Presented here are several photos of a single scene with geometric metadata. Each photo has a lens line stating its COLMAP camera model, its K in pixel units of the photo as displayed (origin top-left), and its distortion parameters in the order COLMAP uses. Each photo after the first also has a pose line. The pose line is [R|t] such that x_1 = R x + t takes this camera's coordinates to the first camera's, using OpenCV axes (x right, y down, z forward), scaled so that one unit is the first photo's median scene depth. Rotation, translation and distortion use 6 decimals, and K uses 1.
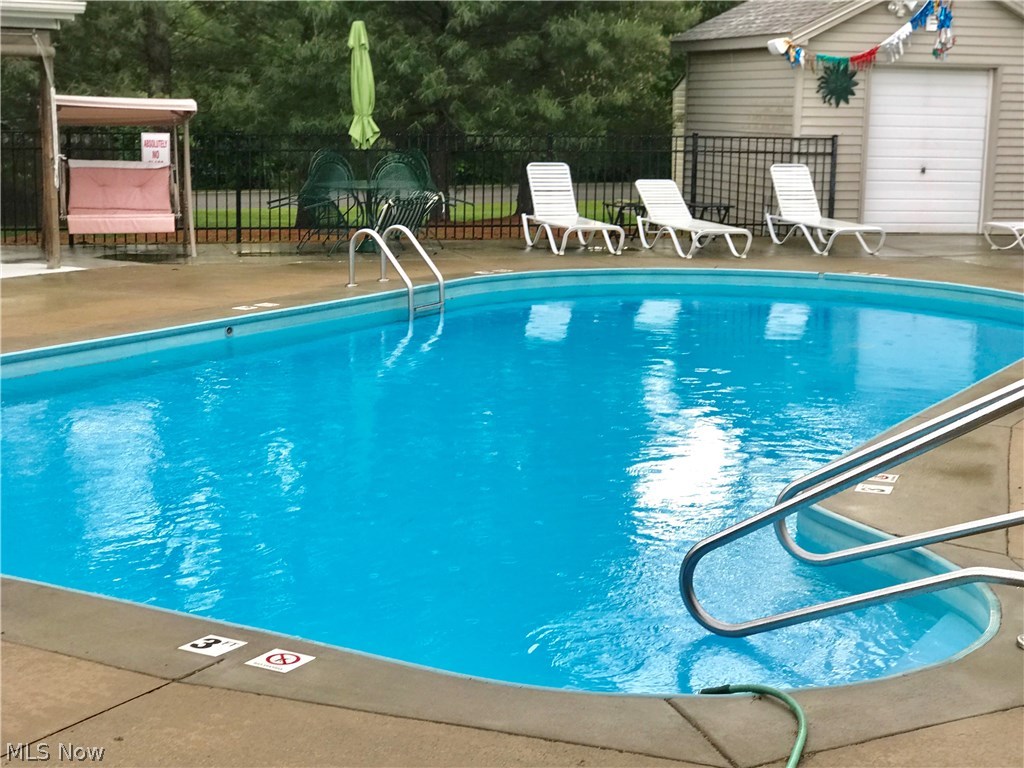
lens RADIAL K [[1696.0, 0, 512.0], [0, 1696.0, 384.0], [0, 0, 1]] dist [-0.192307, 1.268109]
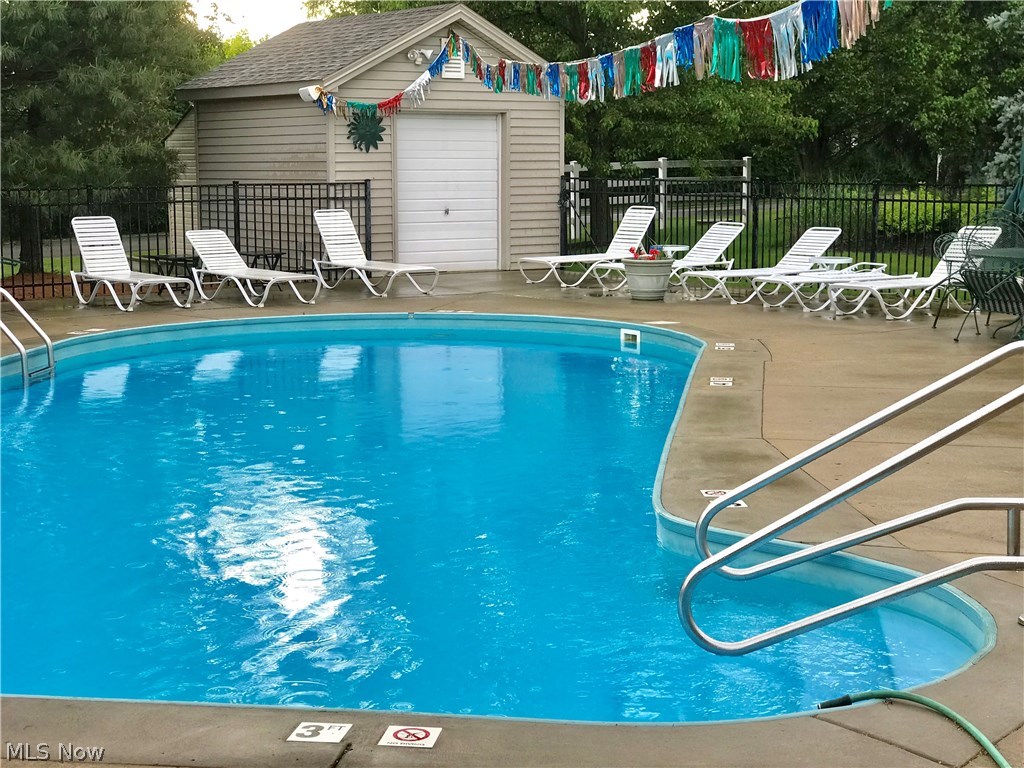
lens RADIAL K [[1675.4, 0, 512.0], [0, 1675.4, 384.0], [0, 0, 1]] dist [0.025168, -0.027421]
pose [[0.929453, -0.069649, 0.362307, -0.104993], [0.079584, 0.996749, -0.012551, -0.004215], [-0.360255, 0.040499, 0.931974, 0.024161]]
